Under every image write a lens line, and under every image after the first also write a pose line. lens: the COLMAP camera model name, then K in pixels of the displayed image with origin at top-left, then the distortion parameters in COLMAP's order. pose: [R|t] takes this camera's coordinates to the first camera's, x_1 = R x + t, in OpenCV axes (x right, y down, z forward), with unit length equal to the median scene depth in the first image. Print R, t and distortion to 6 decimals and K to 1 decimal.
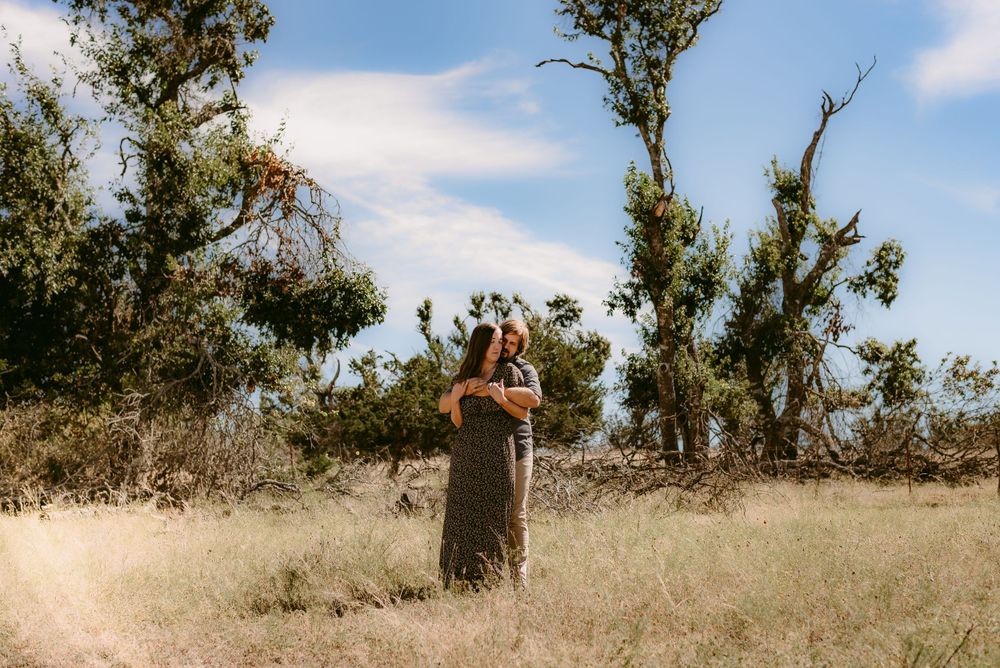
lens RADIAL K [[1422.0, 0, 500.0], [0, 1422.0, 334.0], [0, 0, 1]] dist [0.157759, 0.039186]
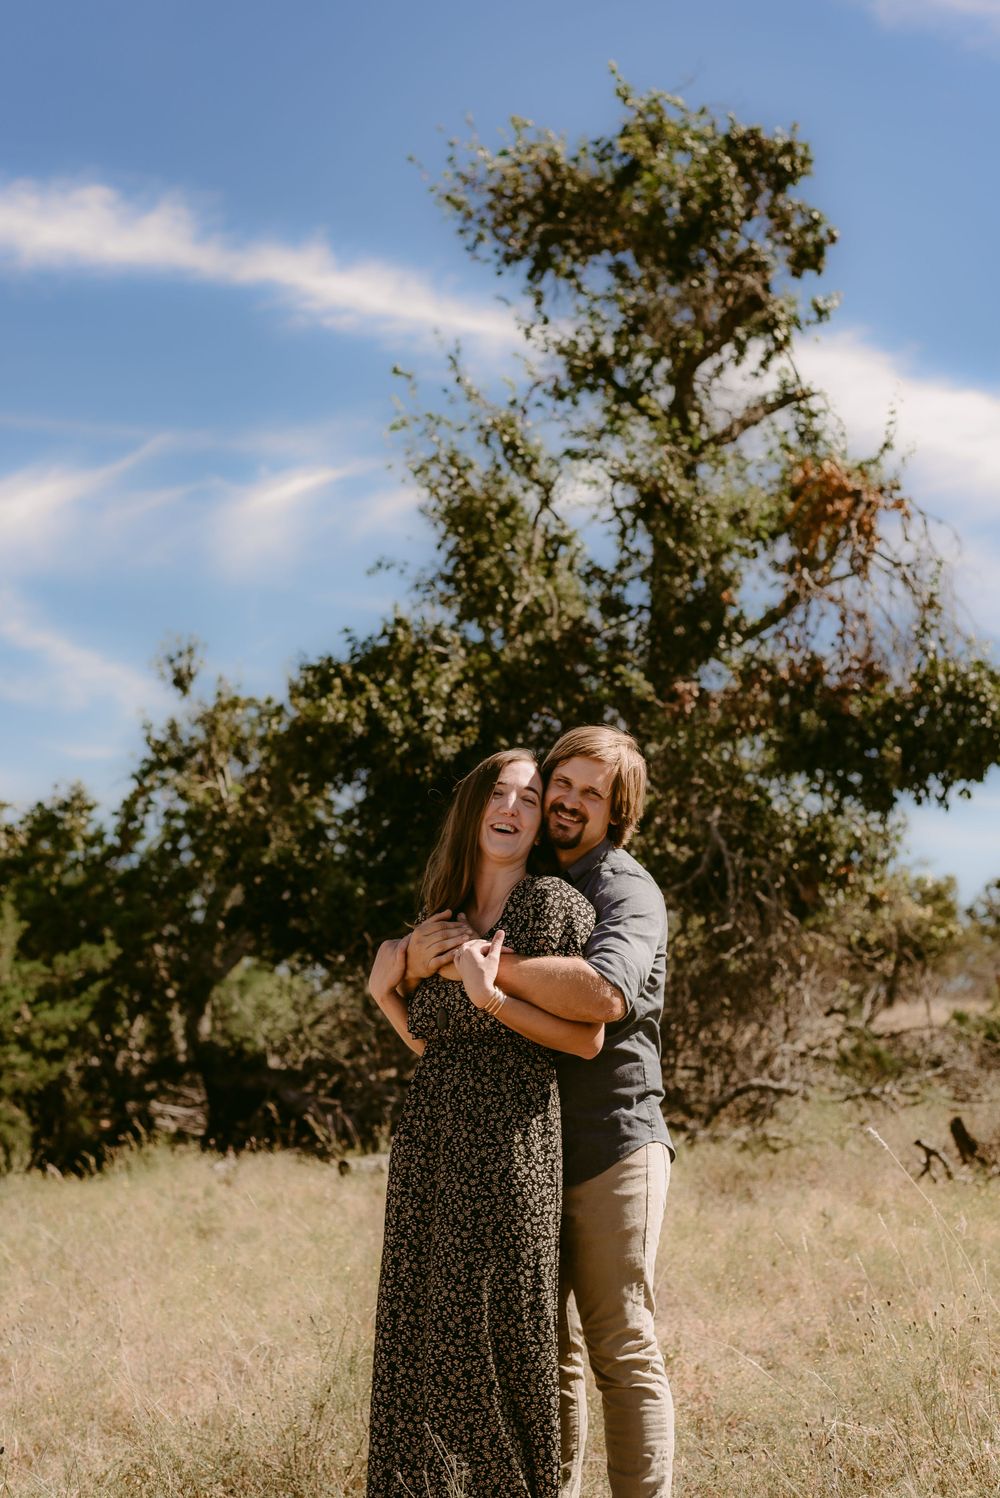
lens RADIAL K [[2130.2, 0, 500.0], [0, 2130.2, 749.0], [0, 0, 1]] dist [0.157759, 0.039186]
pose [[0.896757, -0.087606, -0.433764, 0.077724], [0.081067, 0.996142, -0.033591, 0.001900], [0.435034, -0.005041, 0.900400, 0.197951]]
